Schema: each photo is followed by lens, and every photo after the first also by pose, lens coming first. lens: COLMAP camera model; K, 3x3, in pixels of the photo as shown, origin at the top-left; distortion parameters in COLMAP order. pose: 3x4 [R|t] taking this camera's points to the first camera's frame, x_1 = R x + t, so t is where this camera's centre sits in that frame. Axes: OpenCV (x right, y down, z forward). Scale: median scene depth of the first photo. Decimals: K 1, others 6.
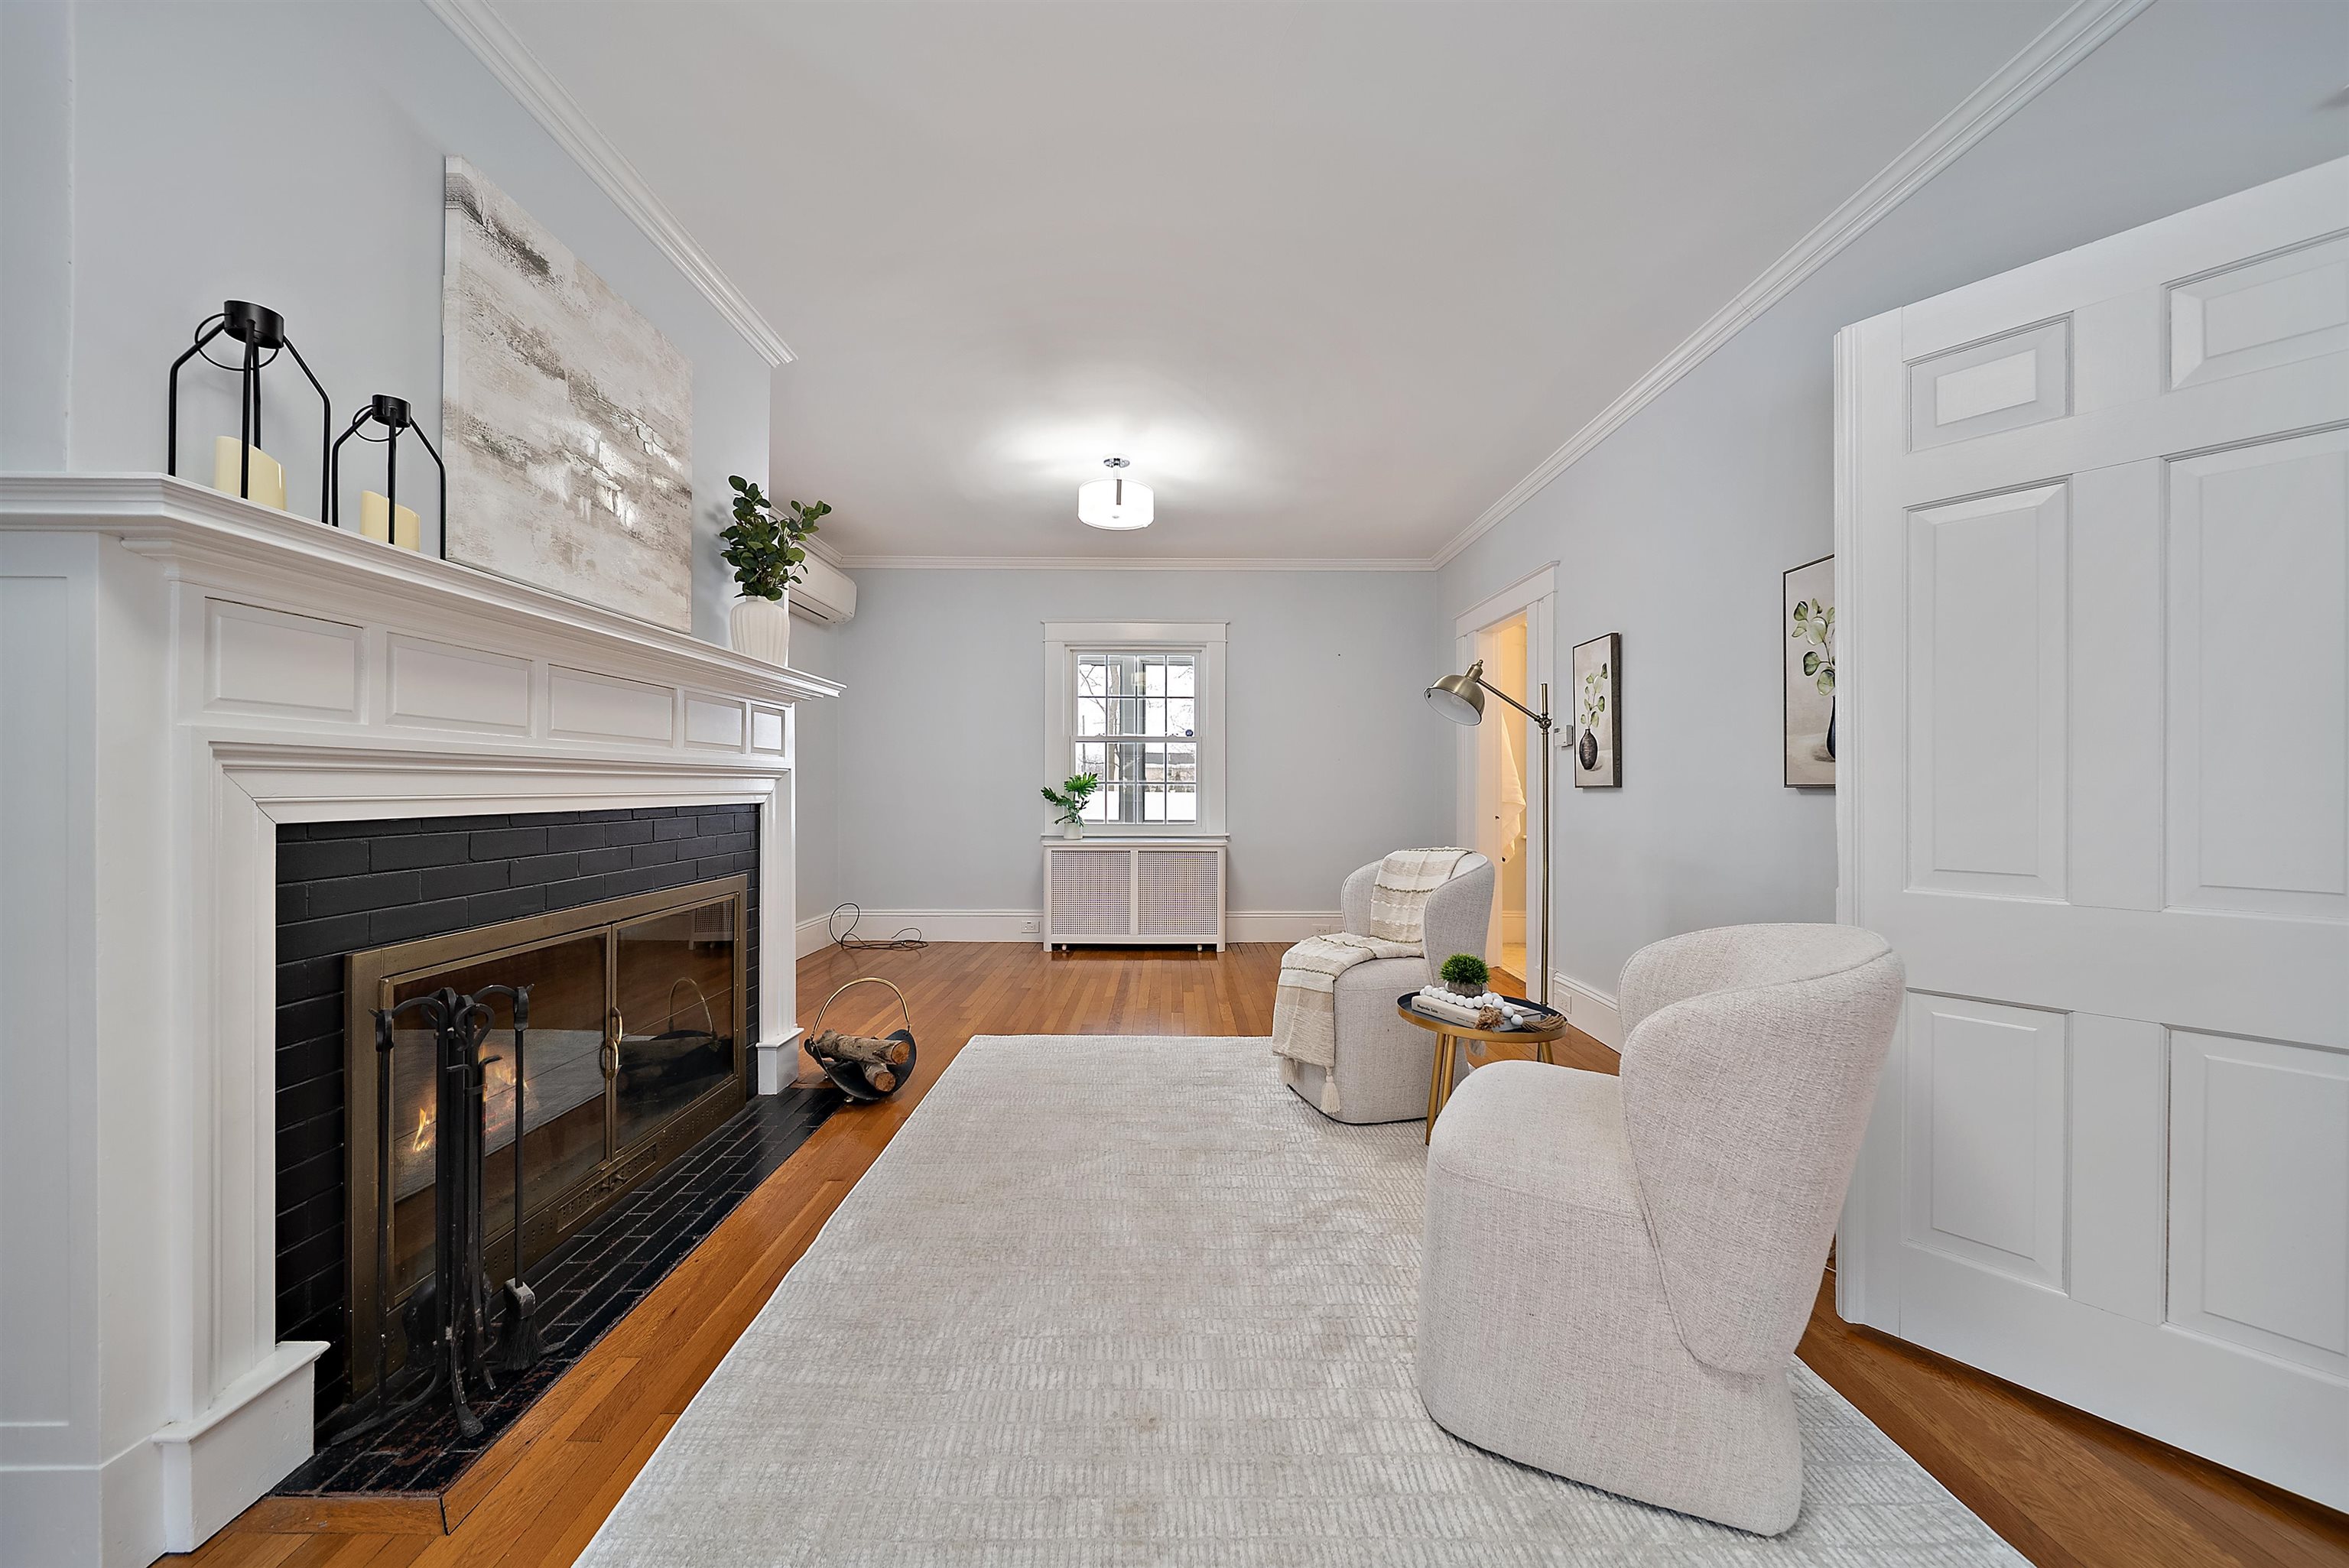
lens RADIAL K [[831.4, 0, 1173.4], [0, 831.4, 788.3], [0, 0, 1]] dist [0.000125, -0.001314]
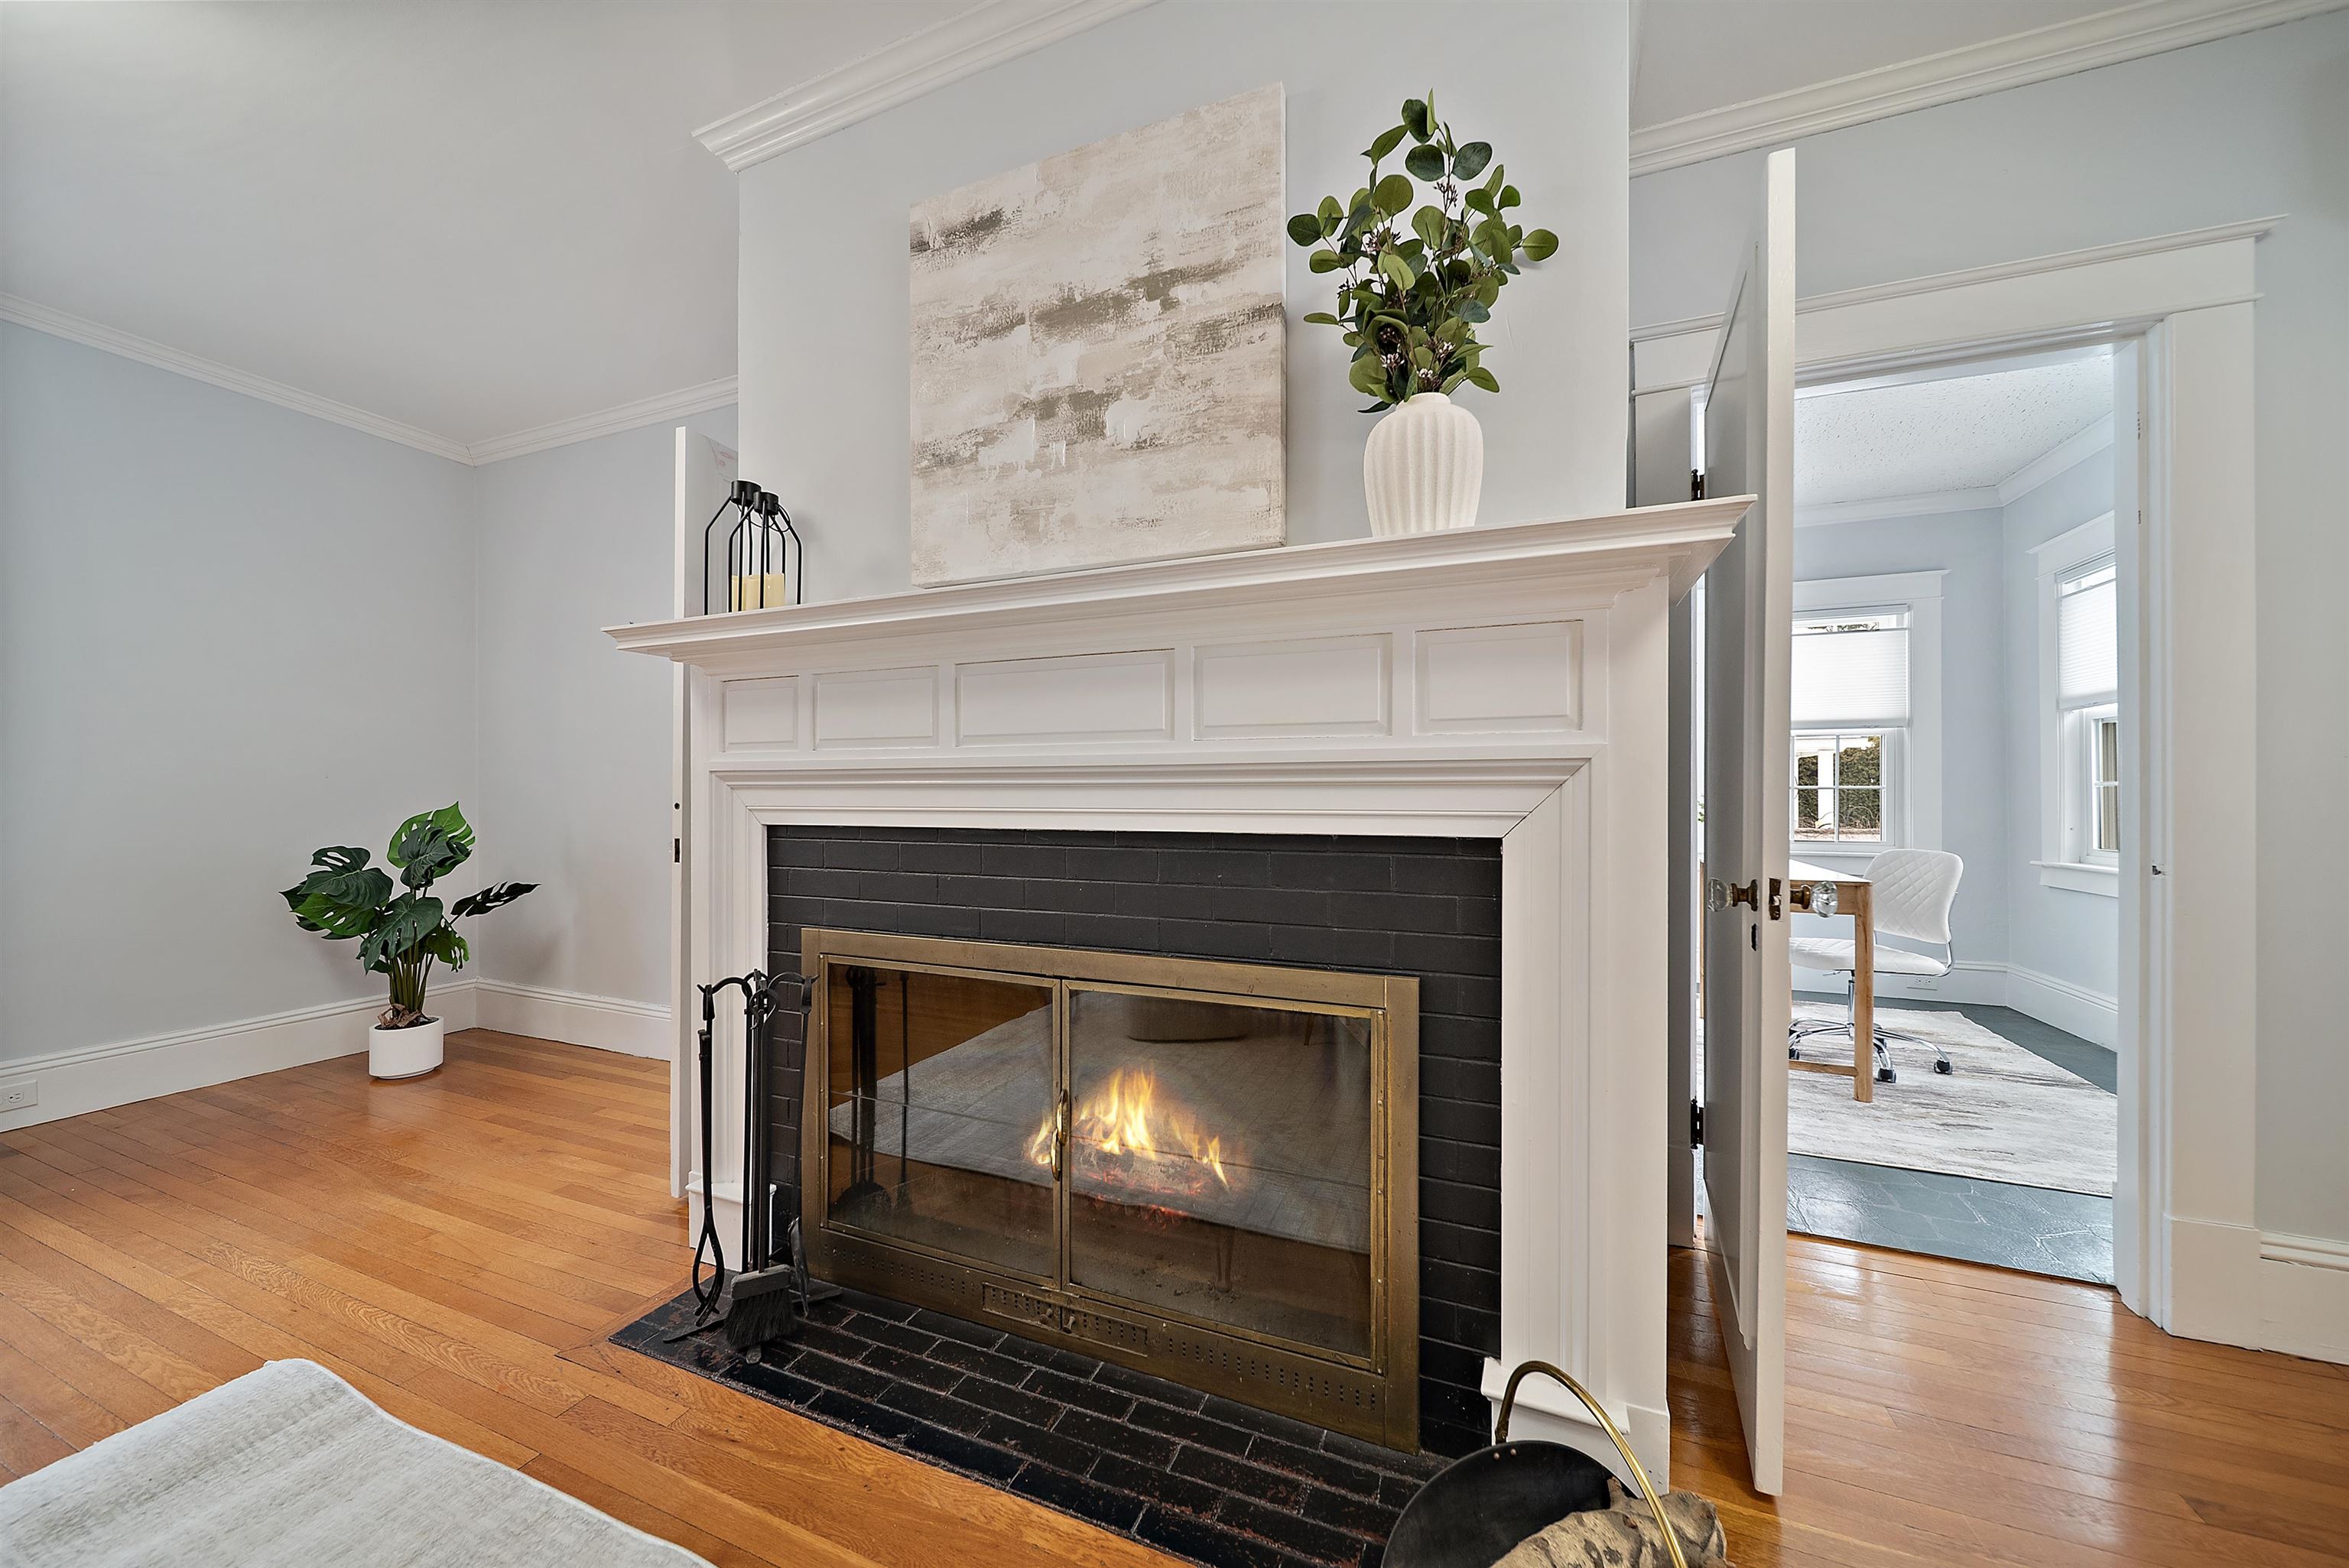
lens RADIAL K [[831.4, 0, 1173.4], [0, 831.4, 788.3], [0, 0, 1]] dist [0.000125, -0.001314]
pose [[-0.386639, -0.005157, -0.922217, -0.006934], [-0.001724, 0.999987, -0.004869, -0.008698], [0.922230, -0.000292, -0.386642, 1.289229]]
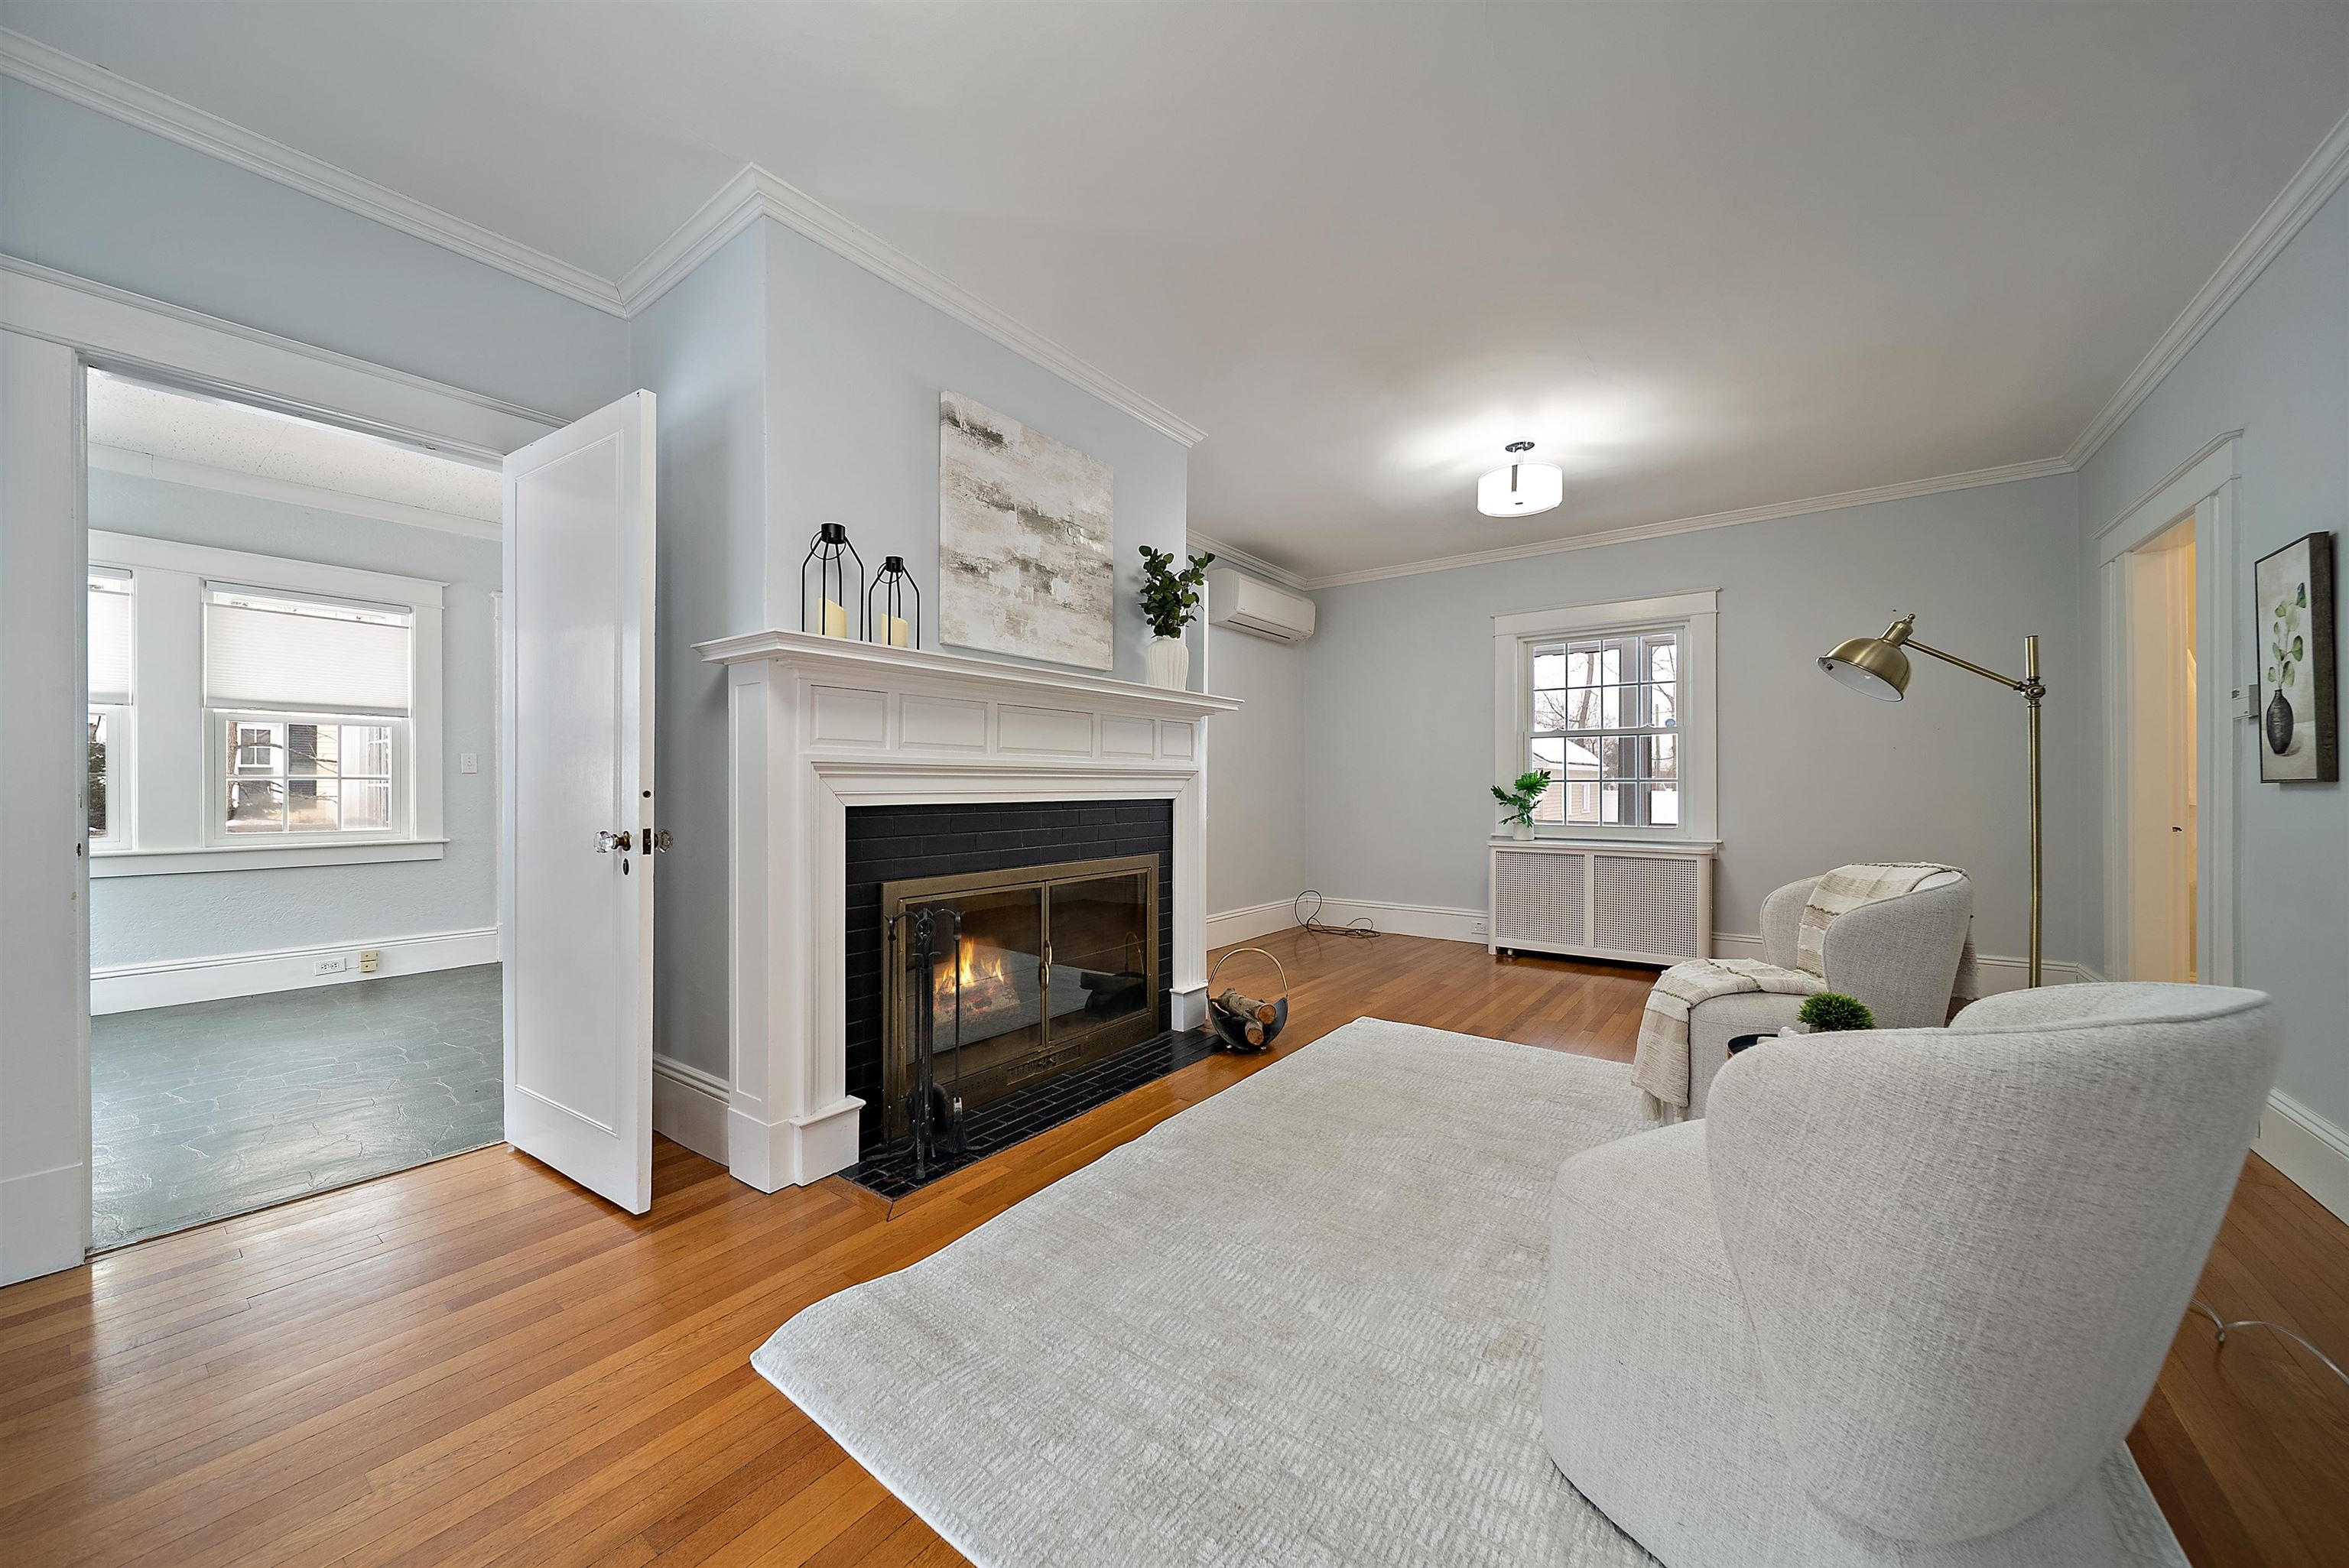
lens RADIAL K [[831.4, 0, 1173.4], [0, 831.4, 788.3], [0, 0, 1]] dist [0.000125, -0.001314]
pose [[0.798759, -0.002037, -0.601647, 0.334345], [0.001916, 0.999998, -0.000841, 0.003880], [0.601648, -0.000481, 0.798762, -0.009464]]
